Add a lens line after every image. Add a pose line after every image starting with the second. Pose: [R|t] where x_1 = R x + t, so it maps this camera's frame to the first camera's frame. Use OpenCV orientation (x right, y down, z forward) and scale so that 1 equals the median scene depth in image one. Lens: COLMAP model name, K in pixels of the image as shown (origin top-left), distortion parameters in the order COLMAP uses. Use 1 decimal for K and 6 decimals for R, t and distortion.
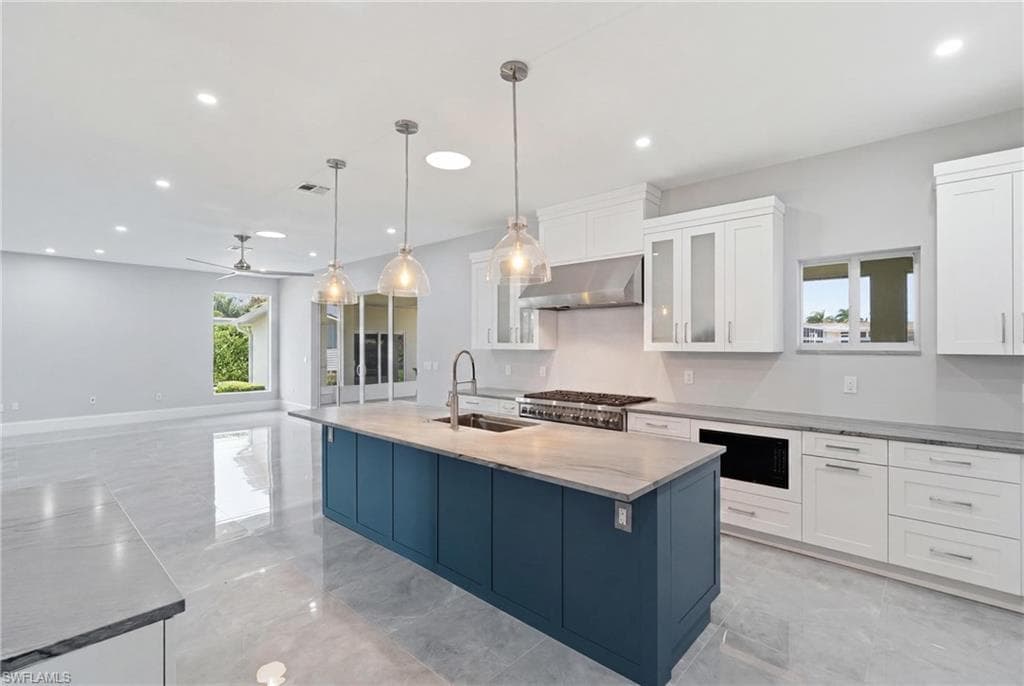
lens RADIAL K [[461.1, 0, 516.6], [0, 461.1, 343.4], [0, 0, 1]] dist [-0.000076, 0.000082]
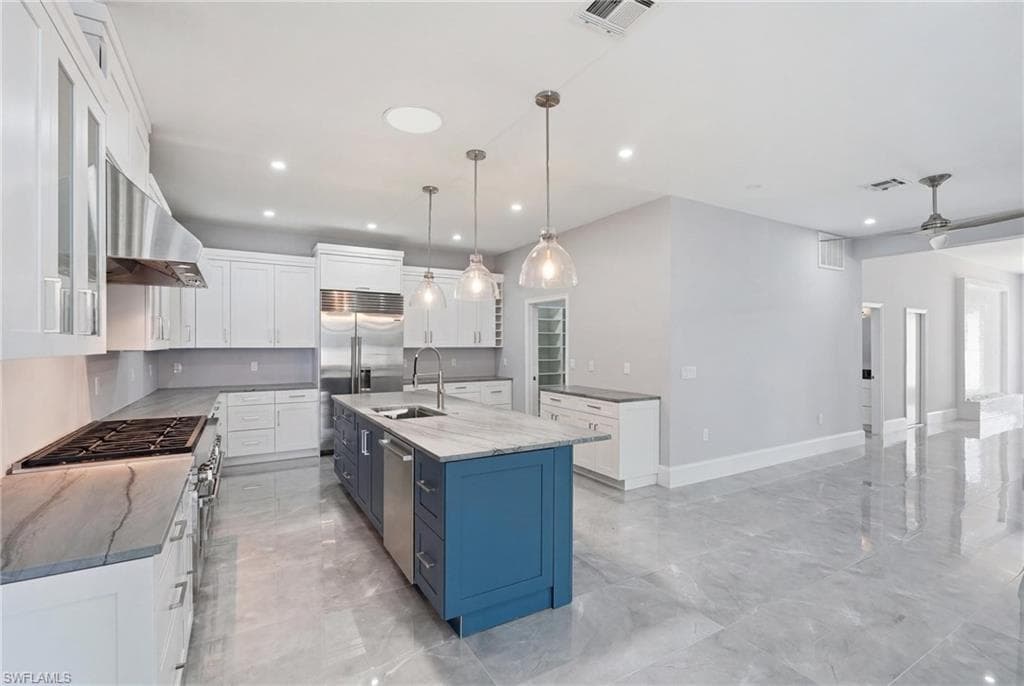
lens RADIAL K [[461.1, 0, 516.6], [0, 461.1, 343.4], [0, 0, 1]] dist [-0.000076, 0.000082]
pose [[-0.956108, -0.003469, 0.292994, -0.528714], [-0.005649, 0.999962, -0.006594, 0.007126], [-0.292960, -0.007960, -0.956092, 1.631922]]
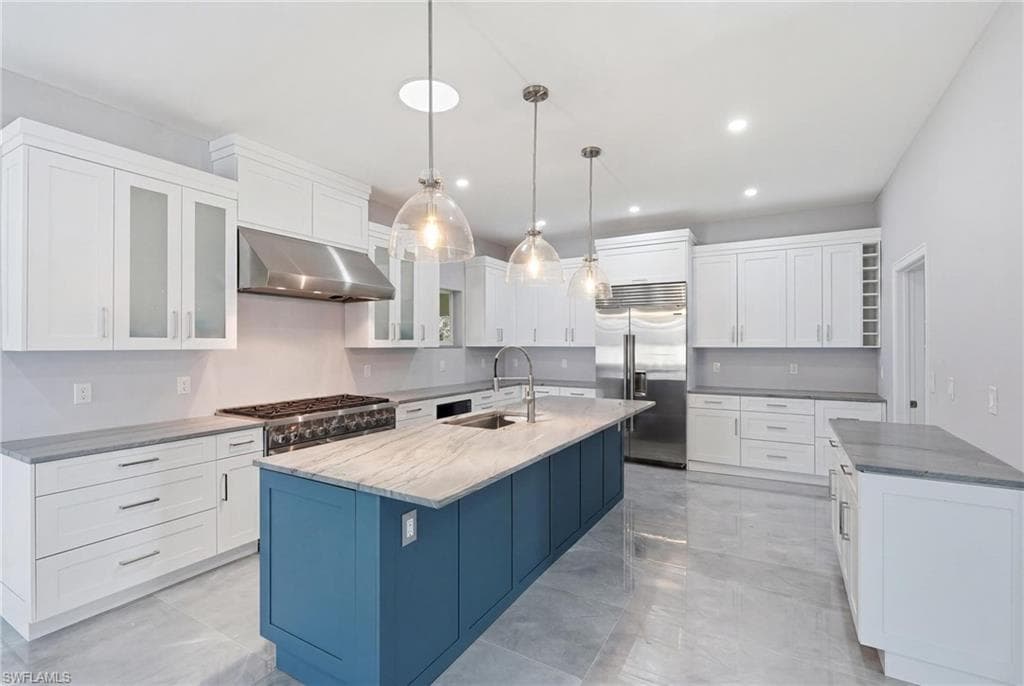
lens RADIAL K [[461.1, 0, 516.6], [0, 461.1, 343.4], [0, 0, 1]] dist [-0.000076, 0.000082]
pose [[-0.211377, -0.003229, 0.977399, -0.858285], [-0.005529, 0.999982, 0.002108, 0.002753], [-0.977389, -0.004958, -0.211391, 0.954626]]
